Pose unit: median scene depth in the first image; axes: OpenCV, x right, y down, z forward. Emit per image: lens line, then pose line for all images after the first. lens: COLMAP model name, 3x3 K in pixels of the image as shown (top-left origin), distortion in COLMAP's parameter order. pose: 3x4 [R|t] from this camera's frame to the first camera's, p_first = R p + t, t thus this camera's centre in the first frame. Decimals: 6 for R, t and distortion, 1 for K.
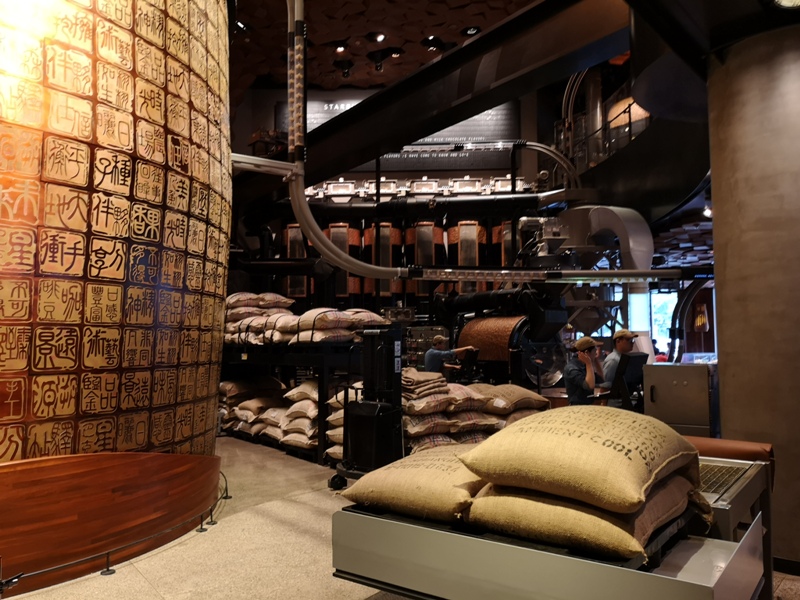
lens RADIAL K [[626.2, 0, 409.7], [0, 626.2, 298.6], [0, 0, 1]] dist [0.077492, -0.111414]
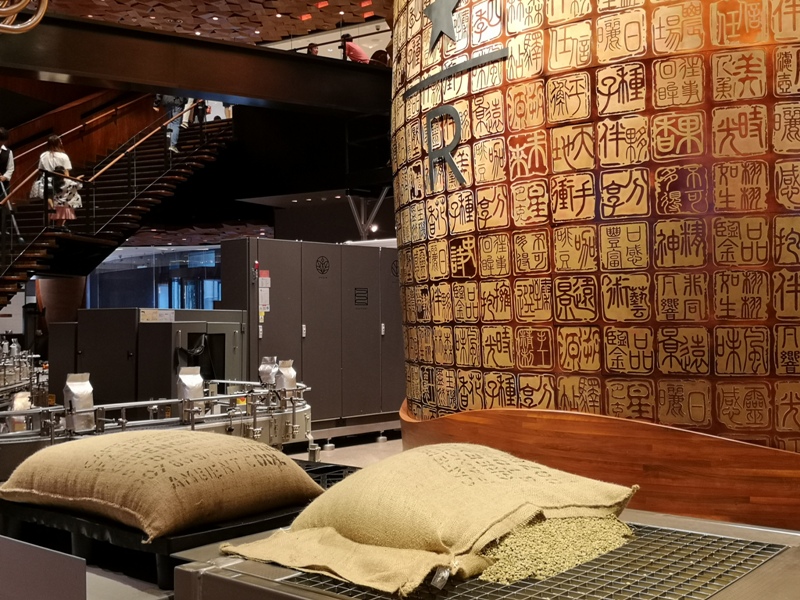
lens RADIAL K [[909.3, 0, 400.0], [0, 909.3, 300.0], [0, 0, 1]] dist [0.127799, -0.347936]
pose [[-0.037208, -0.019704, -0.999113, 0.769829], [0.078773, 0.996637, -0.022589, 0.085538], [0.996198, -0.079543, -0.035531, 0.745784]]
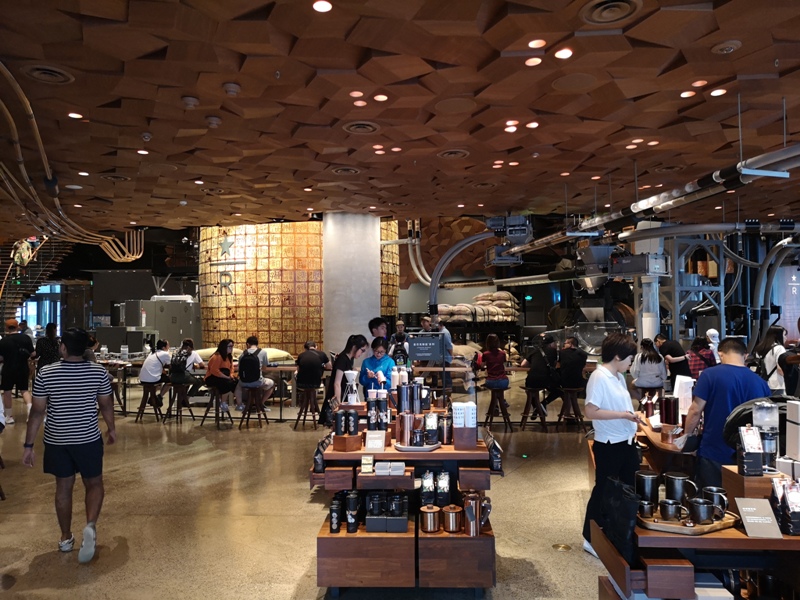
lens RADIAL K [[626.2, 0, 409.7], [0, 626.2, 298.6], [0, 0, 1]] dist [0.077492, -0.111414]
pose [[0.444518, -0.028291, -0.895323, 3.120189], [0.069034, 0.997610, 0.002751, -0.029357], [0.893106, -0.063031, 0.445409, 0.089290]]
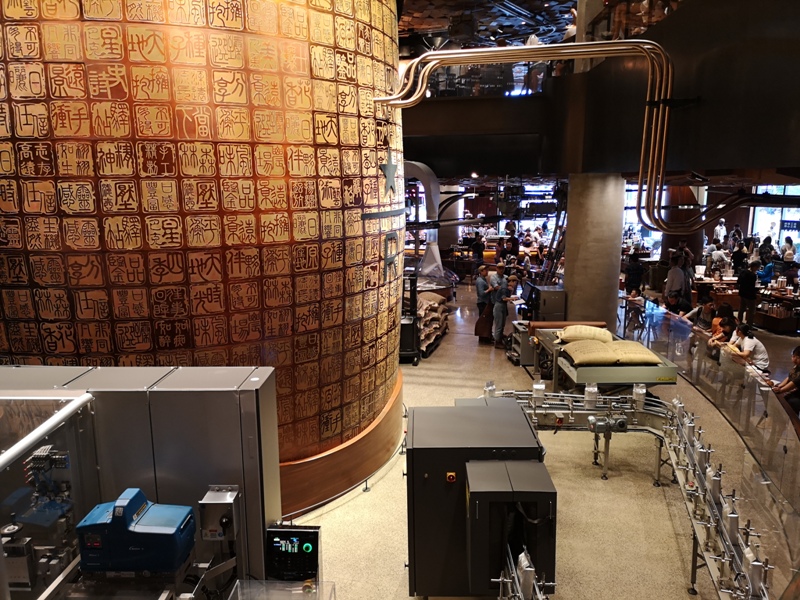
lens RADIAL K [[626.2, 0, 409.7], [0, 626.2, 298.6], [0, 0, 1]] dist [0.077492, -0.111414]
pose [[0.780826, -0.121412, 0.612838, -1.709090], [-0.038242, 0.969807, 0.240858, -0.485146], [-0.623577, -0.211505, 0.752607, -0.544151]]
